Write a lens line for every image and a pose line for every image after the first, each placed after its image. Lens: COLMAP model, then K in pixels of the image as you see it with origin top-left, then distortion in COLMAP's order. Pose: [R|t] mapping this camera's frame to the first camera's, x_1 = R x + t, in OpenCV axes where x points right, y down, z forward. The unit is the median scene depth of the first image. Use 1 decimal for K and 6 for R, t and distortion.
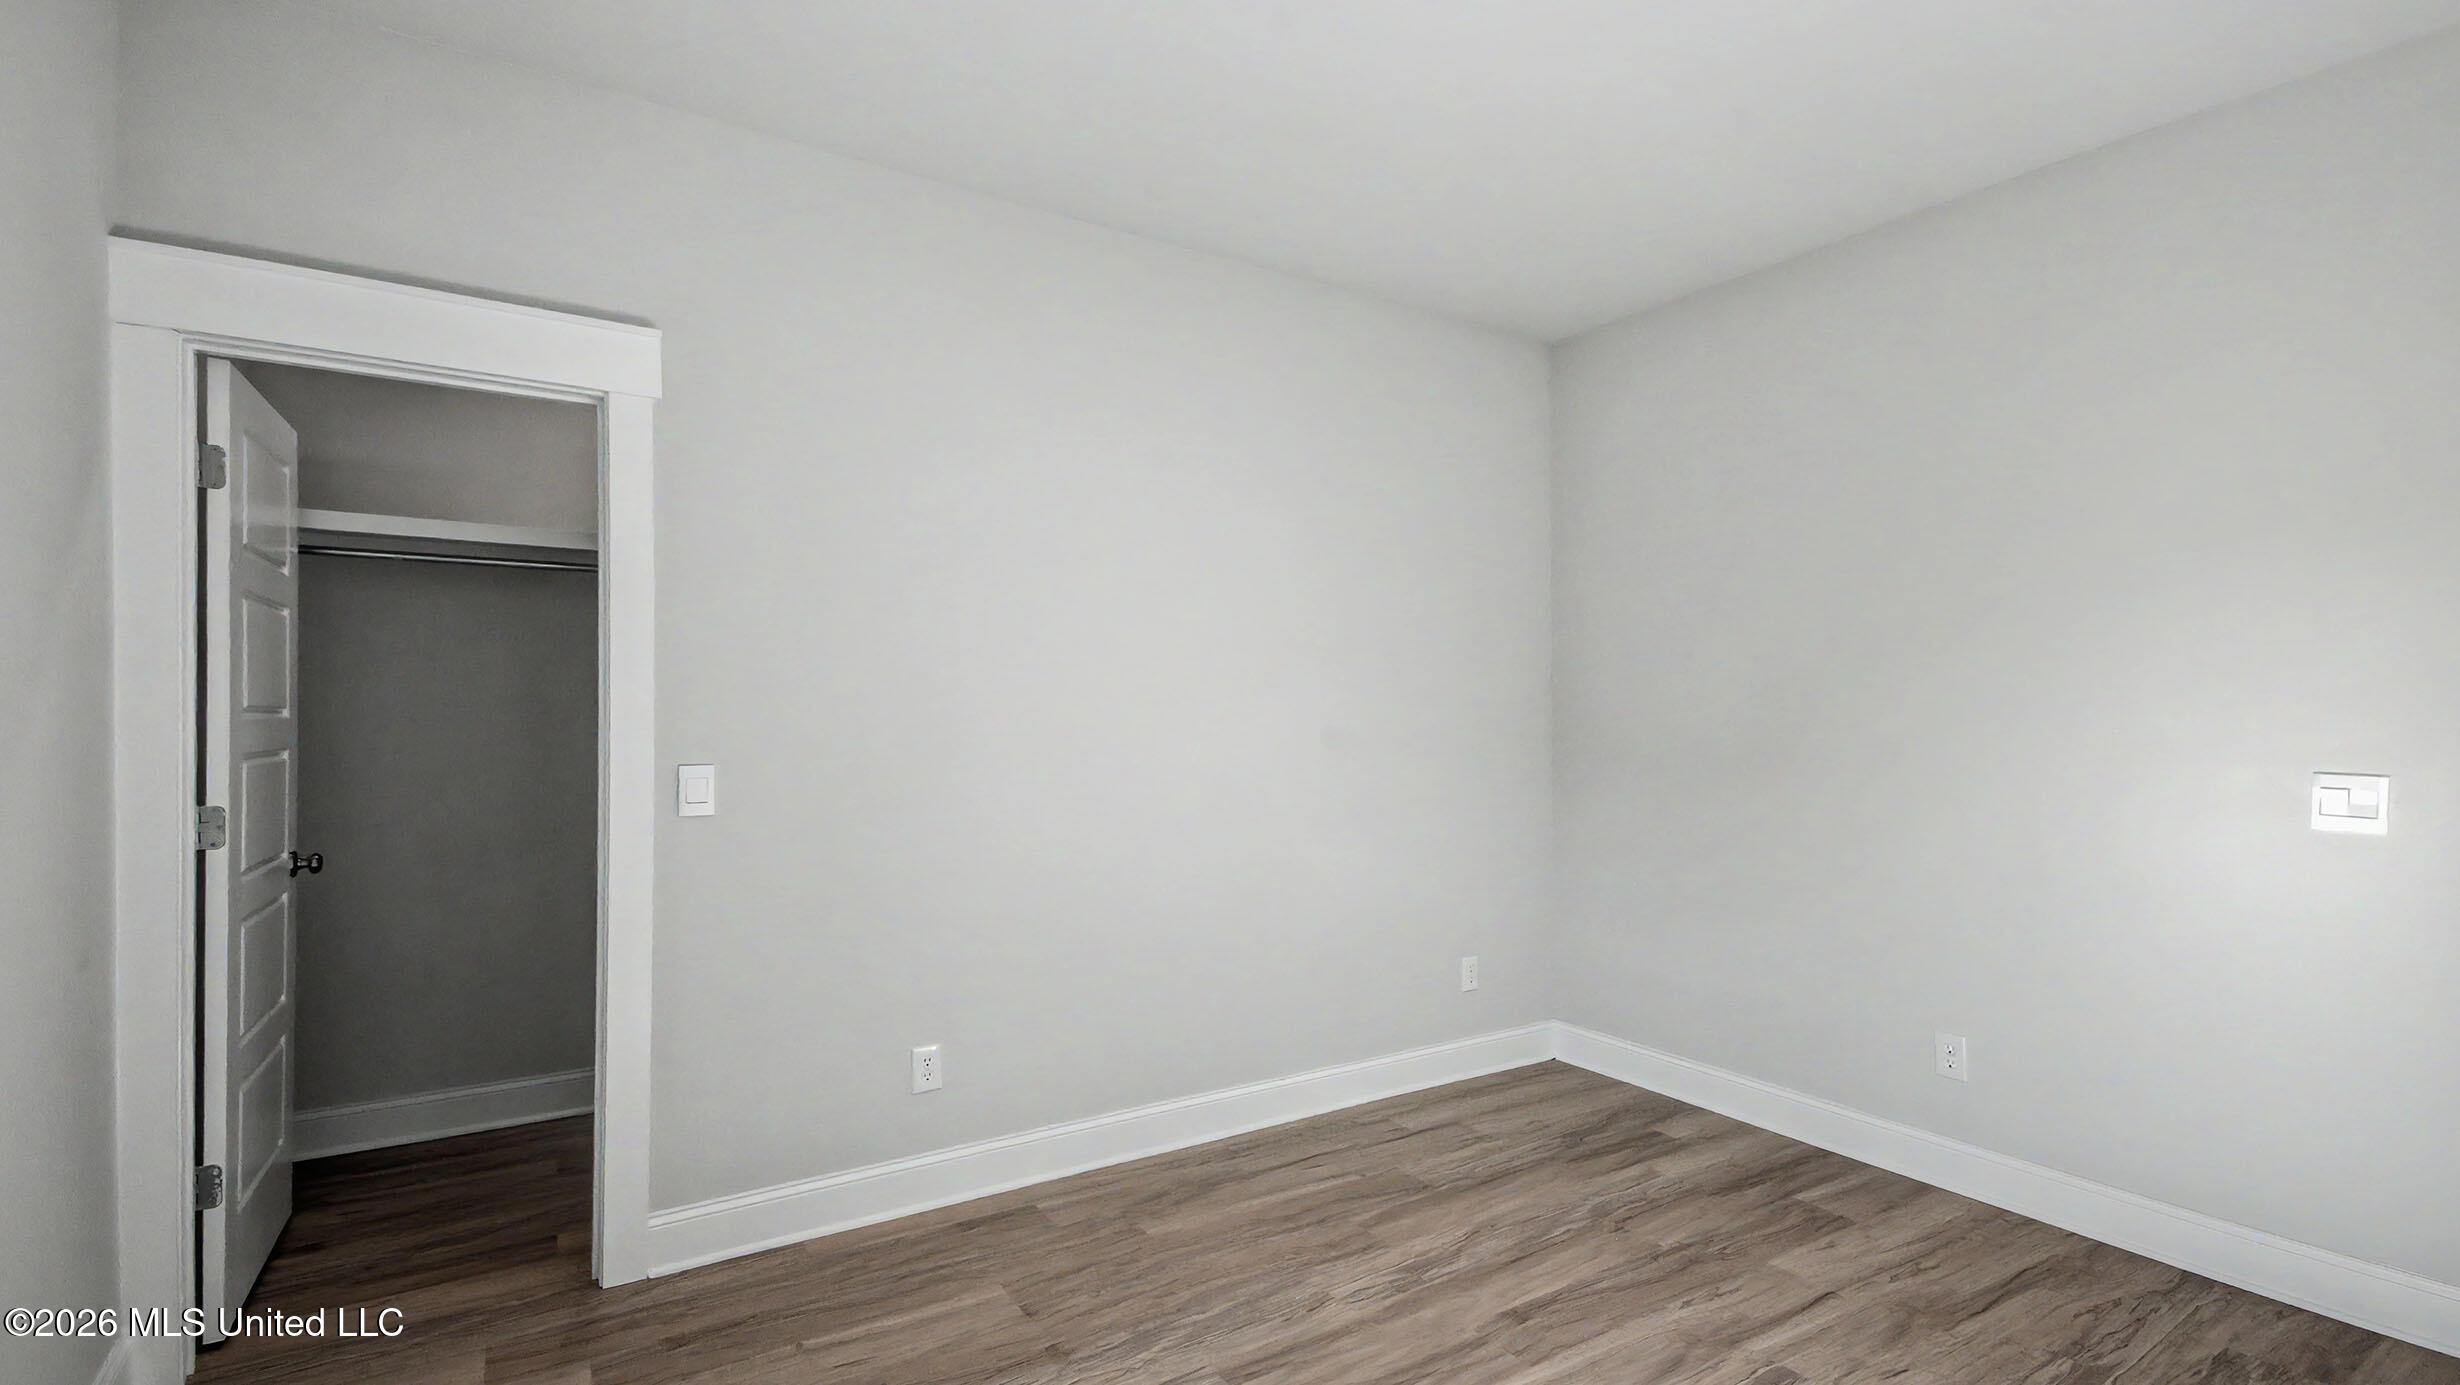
lens RADIAL K [[1075.6, 0, 1258.6], [0, 1075.6, 727.4], [0, 0, 1]] dist [0.034588, -0.005521]
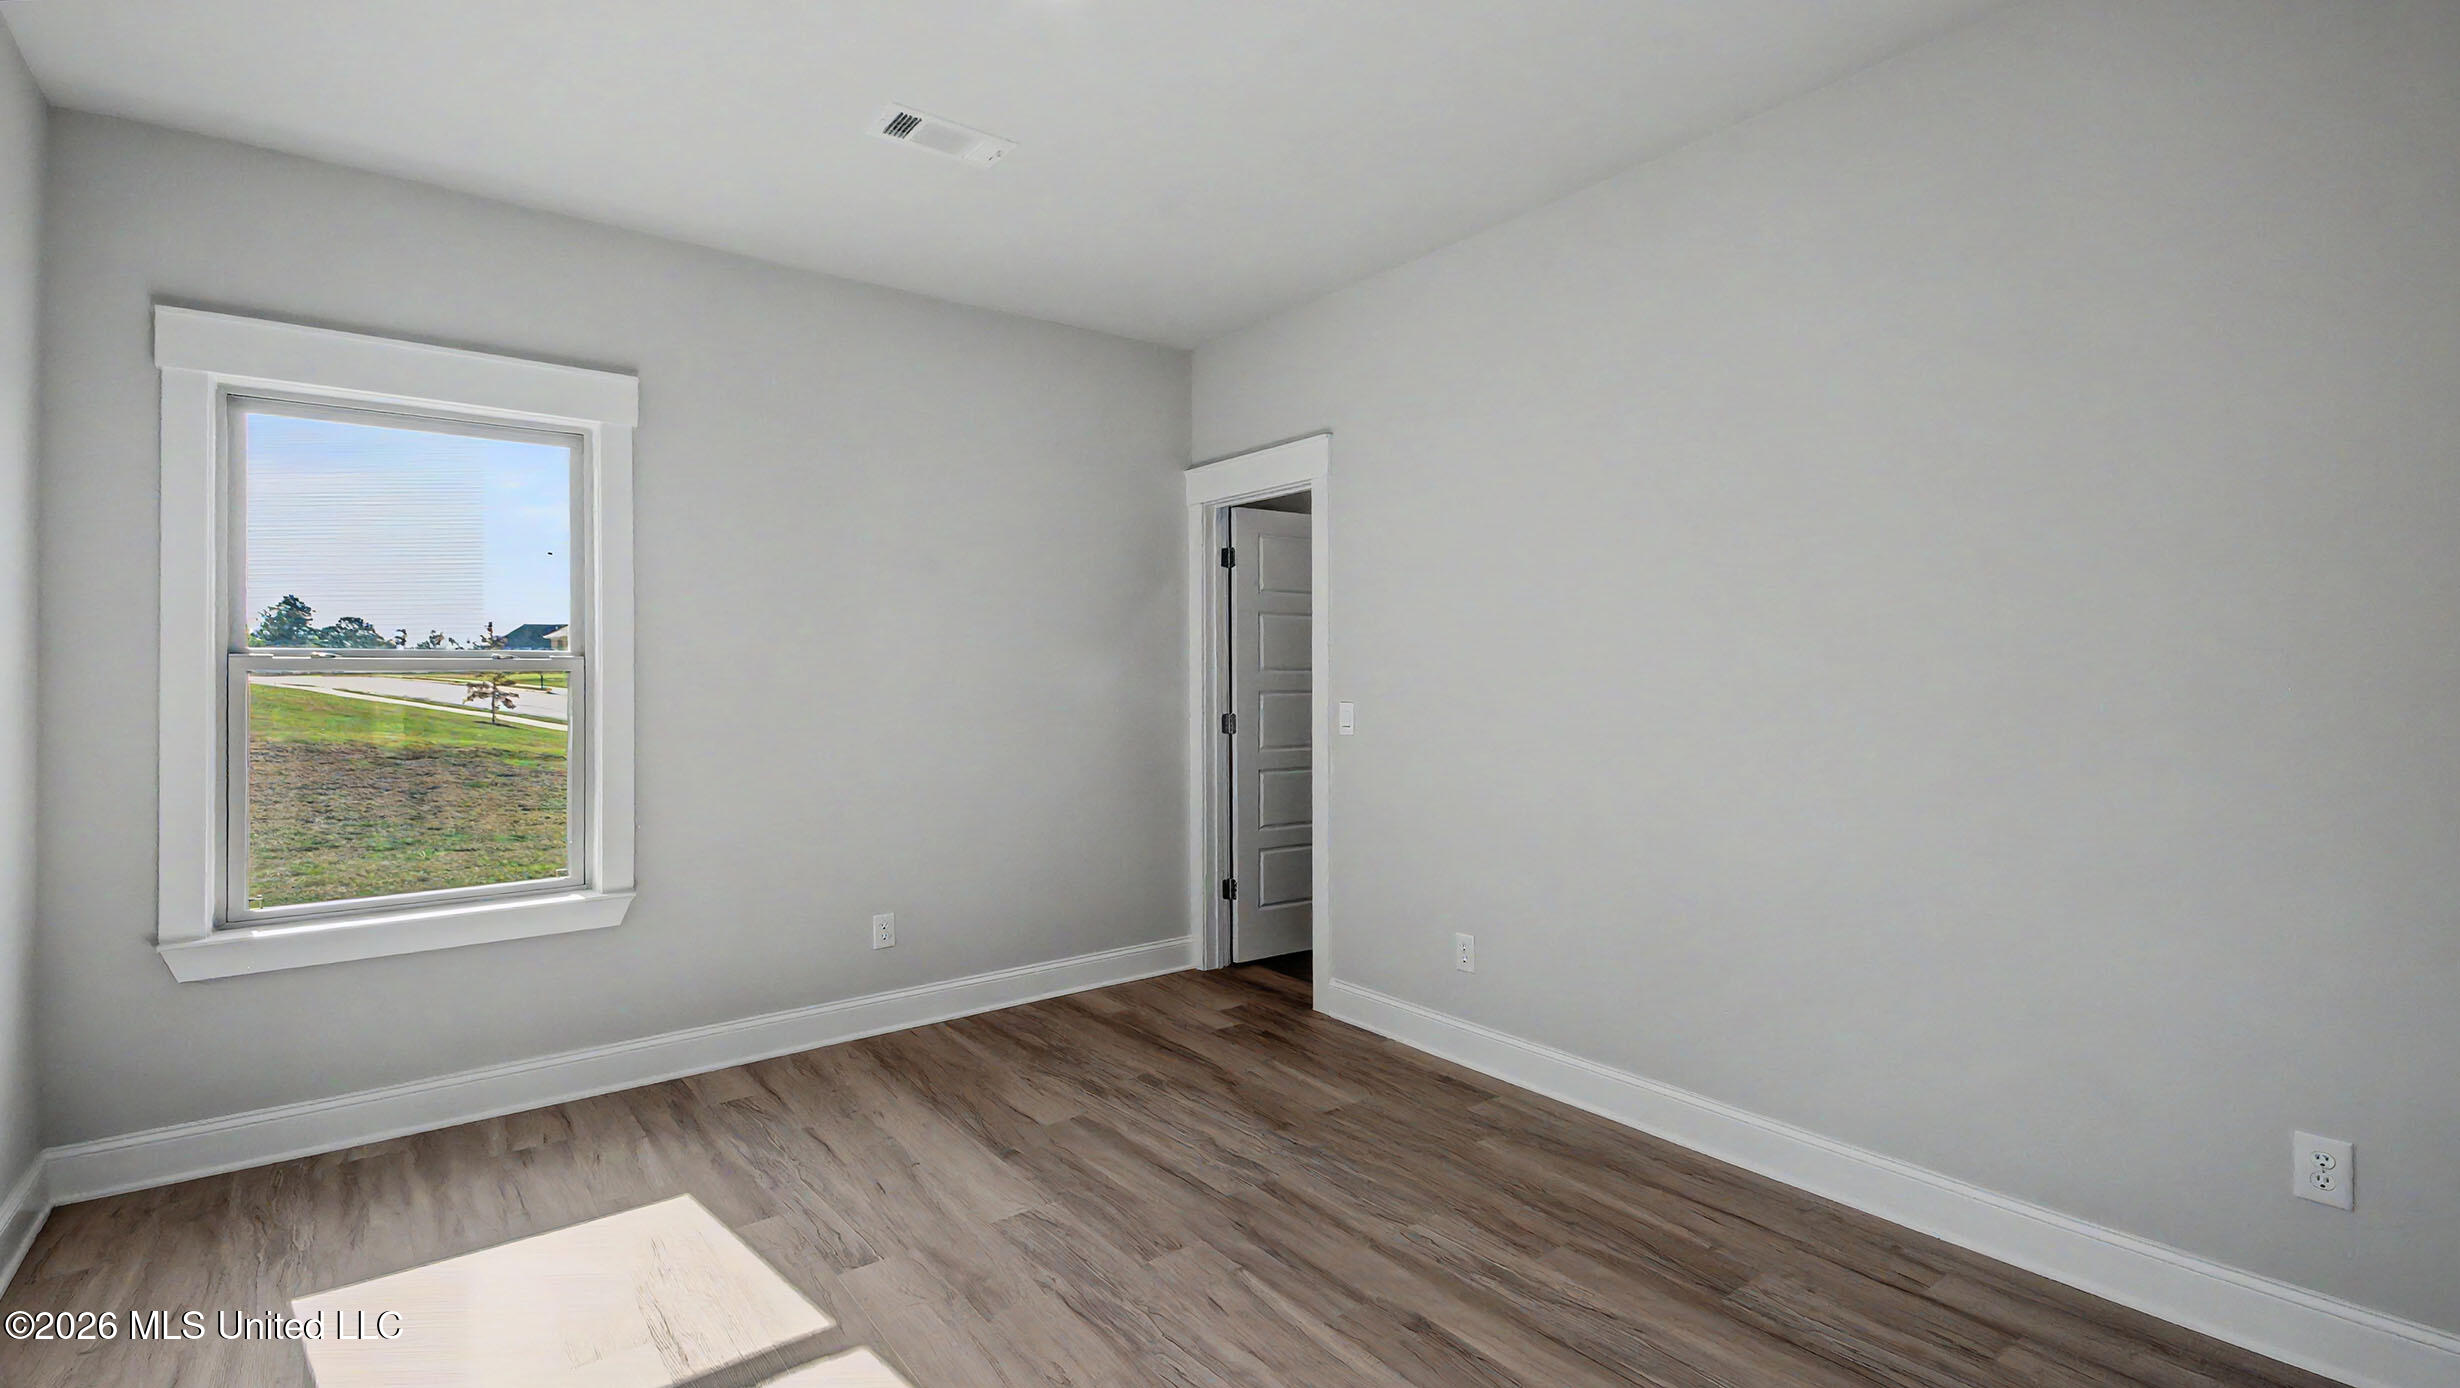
lens RADIAL K [[1126.0, 0, 1228.2], [0, 1126.0, 684.7], [0, 0, 1]] dist [-0.001714, 0.000034]
pose [[0.068053, 0.007117, -0.997656, 1.026749], [-0.002626, 0.999972, 0.006954, -0.000797], [0.997678, 0.002146, 0.068070, 0.684920]]
